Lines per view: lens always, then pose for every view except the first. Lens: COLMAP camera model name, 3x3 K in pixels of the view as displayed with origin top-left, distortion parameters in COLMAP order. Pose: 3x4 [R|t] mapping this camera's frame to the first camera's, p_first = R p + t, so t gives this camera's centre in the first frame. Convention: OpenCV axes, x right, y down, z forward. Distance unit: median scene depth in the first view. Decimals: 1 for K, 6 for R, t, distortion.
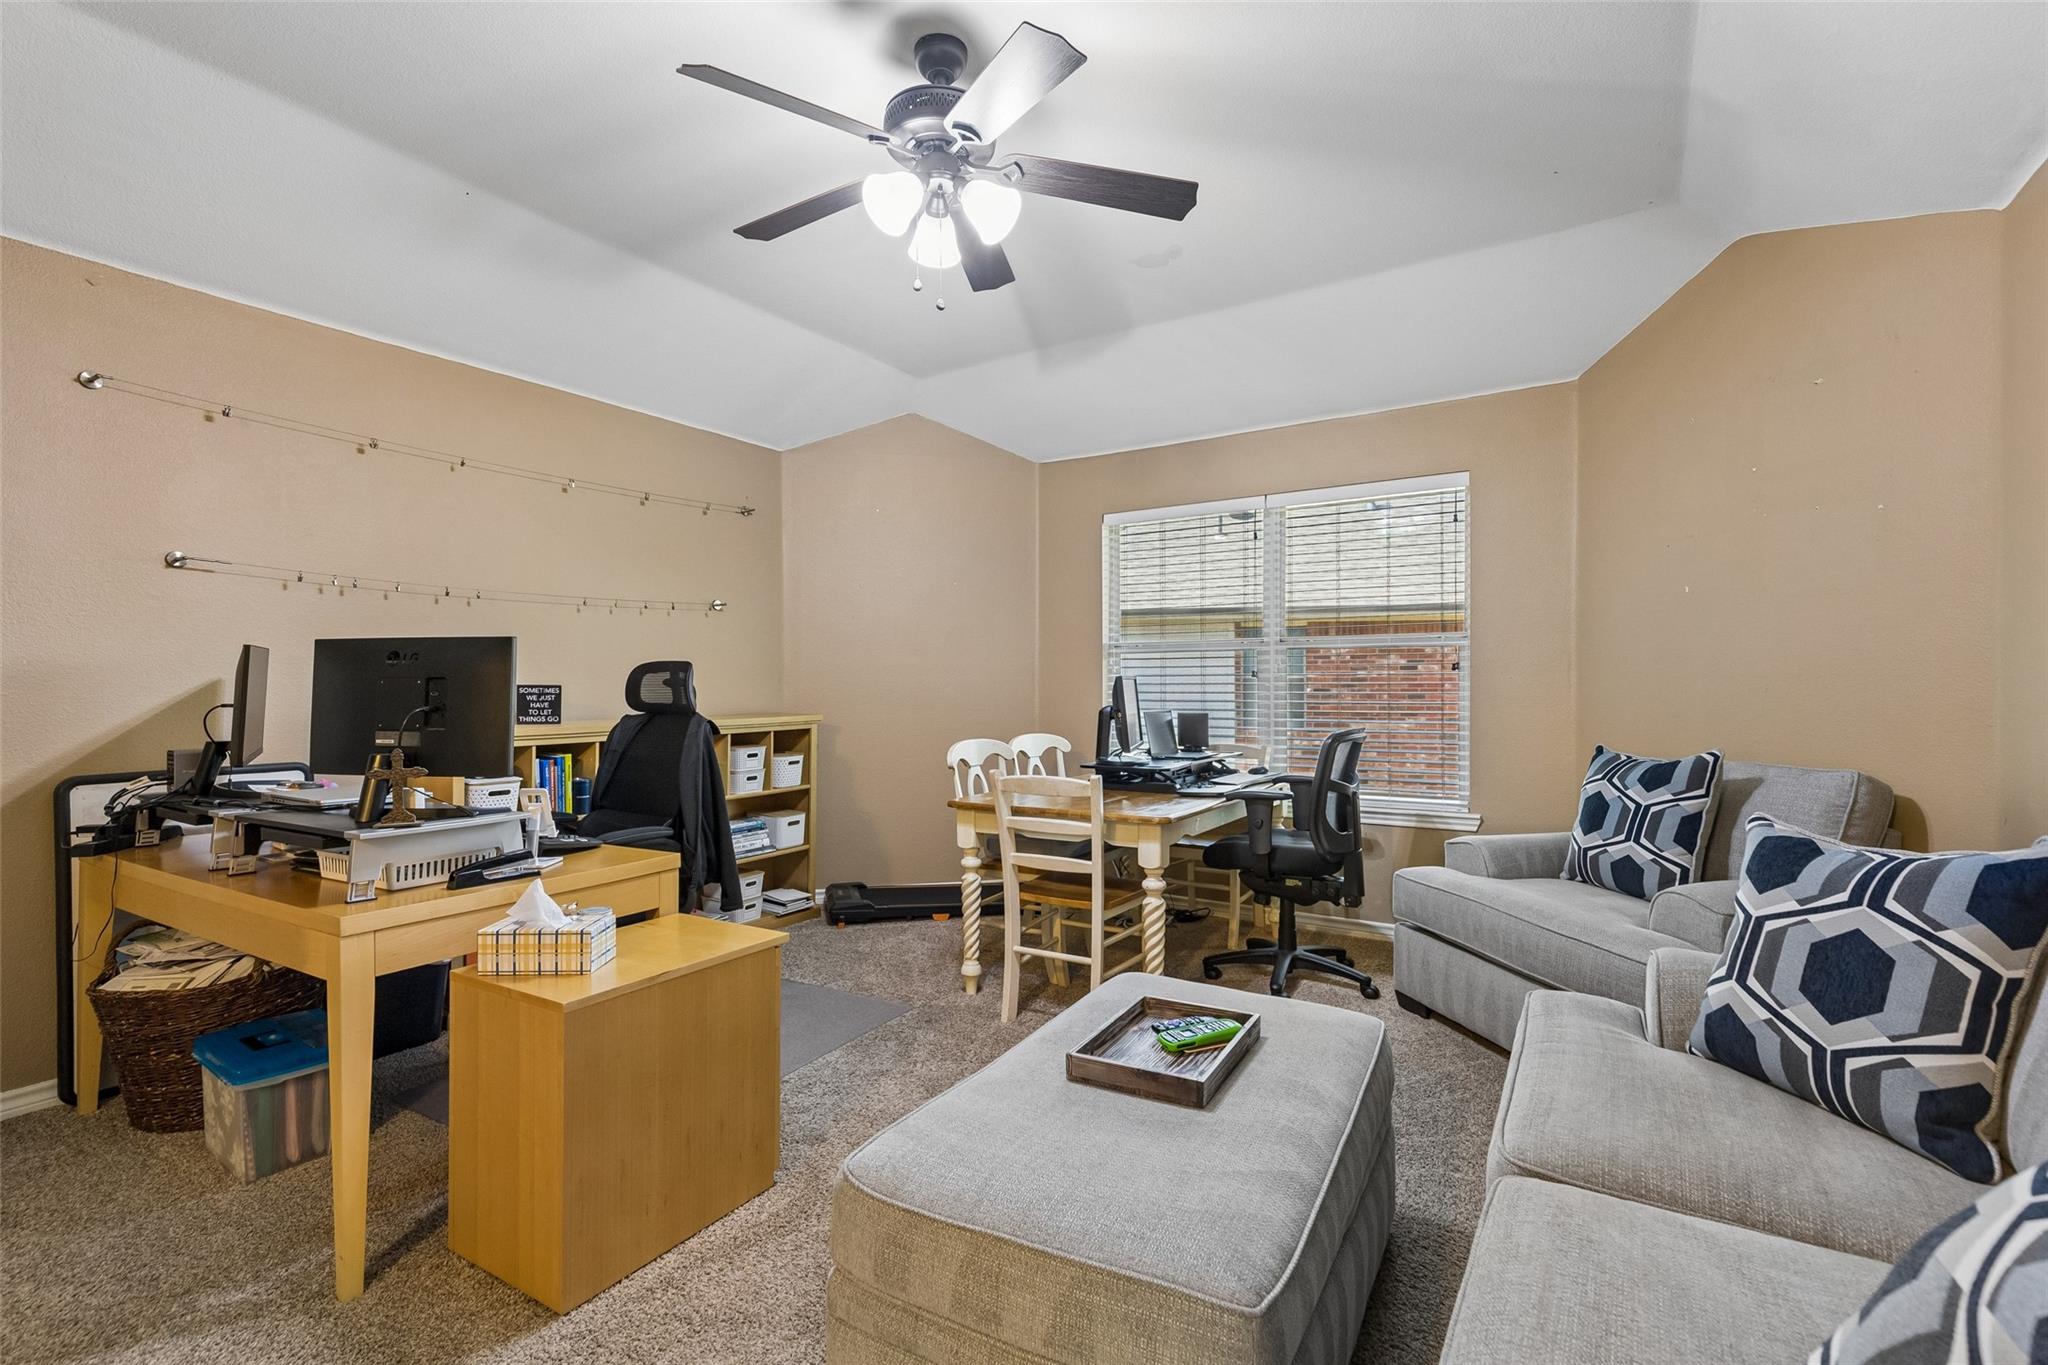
lens RADIAL K [[929.4, 0, 1024.0], [0, 929.4, 682.5], [0, 0, 1]] dist [0.001902, 0.000038]
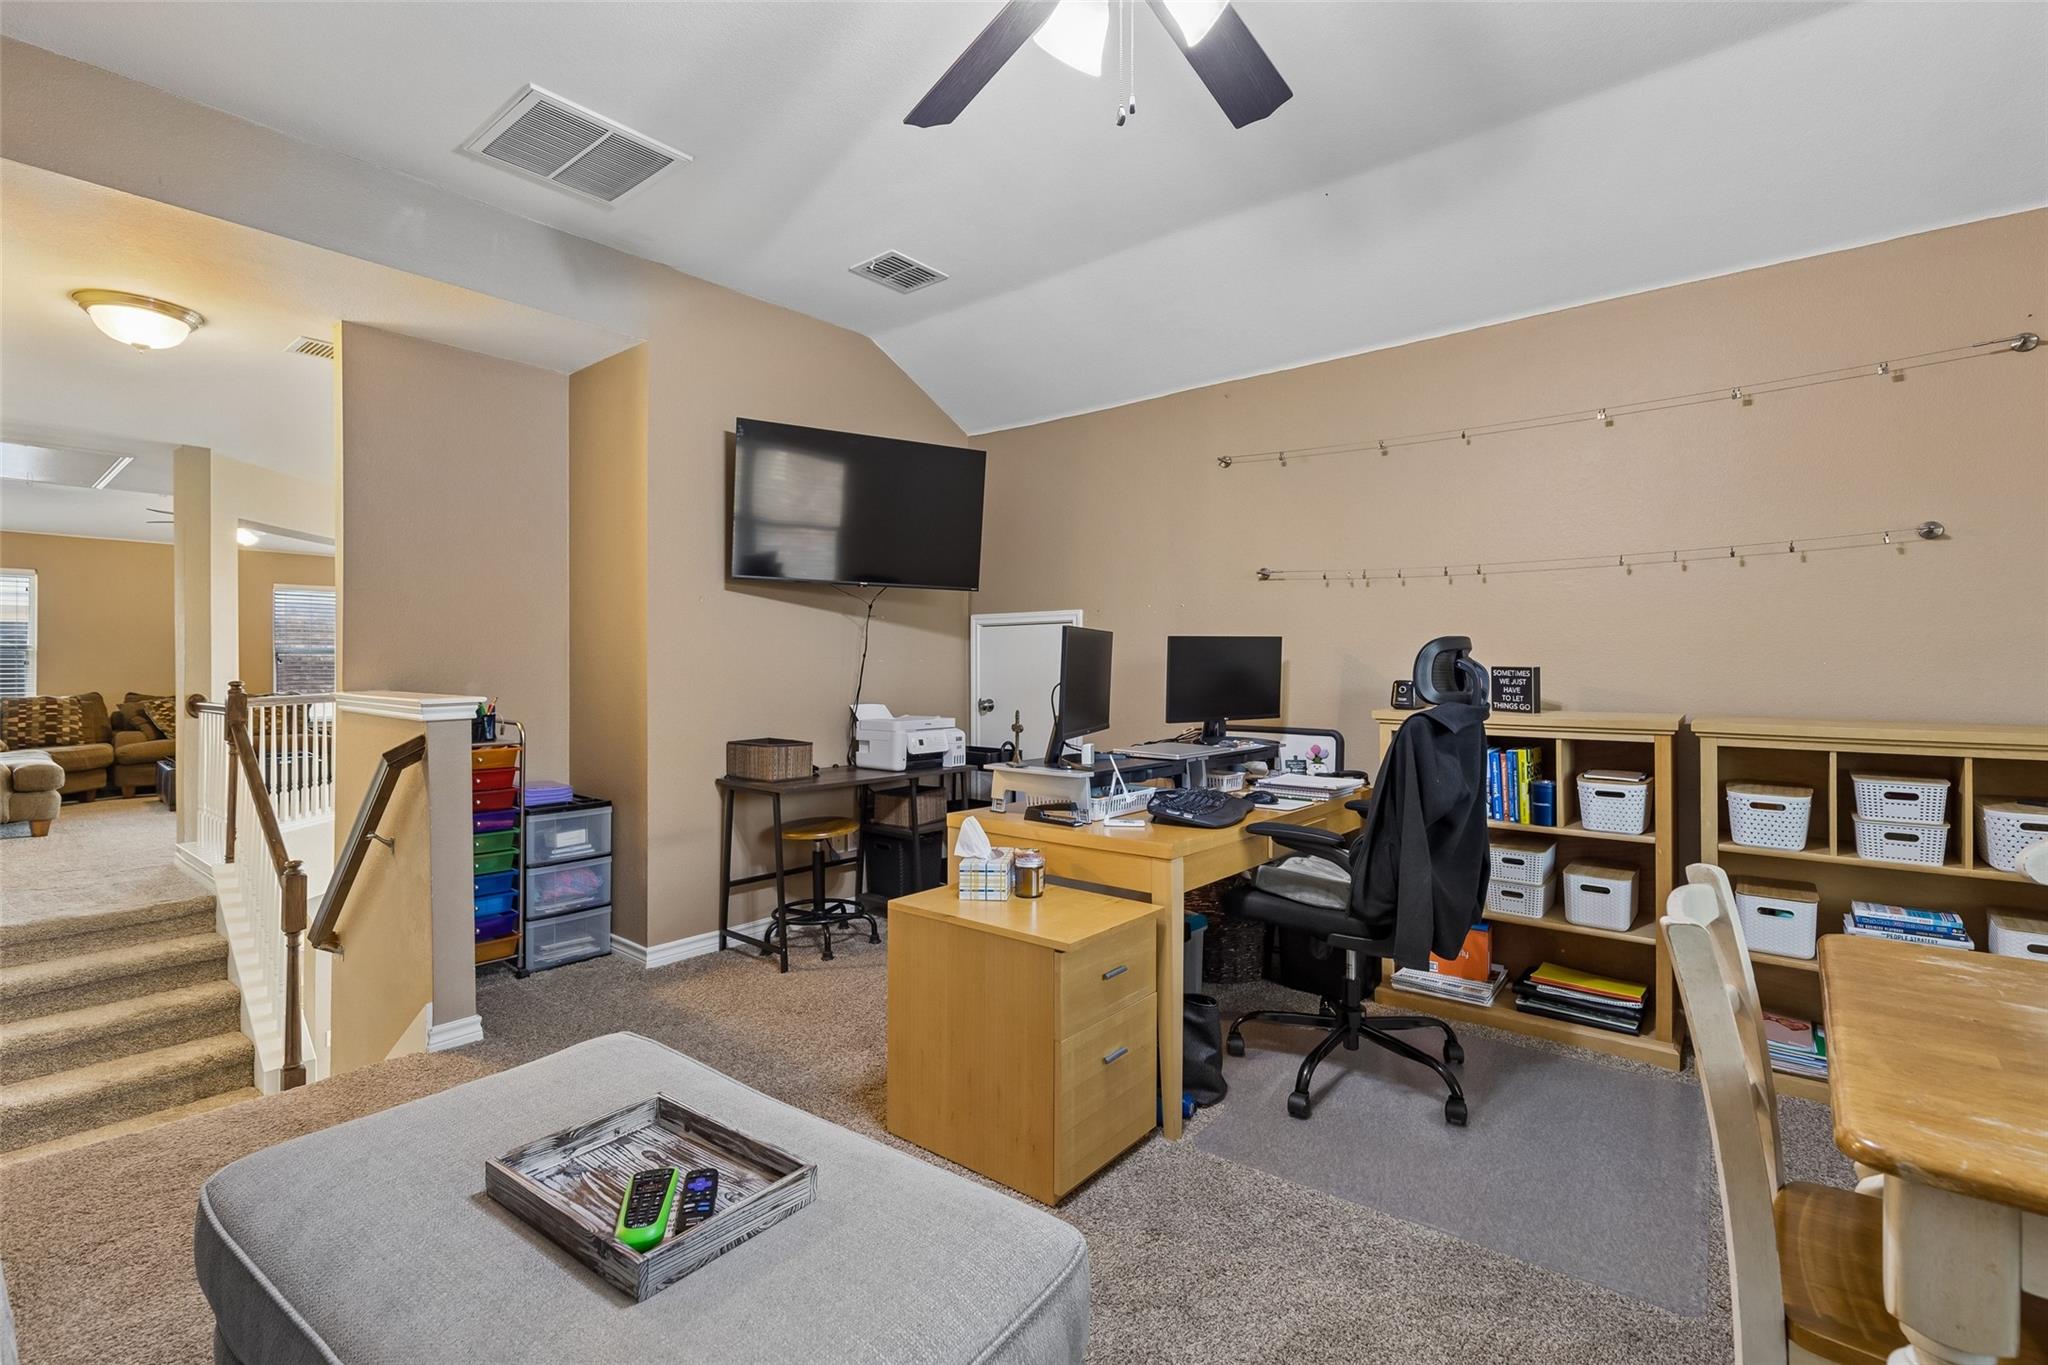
lens RADIAL K [[938.3, 0, 1039.2], [0, 938.3, 661.6], [0, 0, 1]] dist [0.016726, 0.000098]
pose [[-0.126280, 0.002296, -0.991992, 0.408324], [0.000265, 0.999997, 0.002281, -0.004317], [0.991995, 0.000025, -0.126280, 0.675391]]
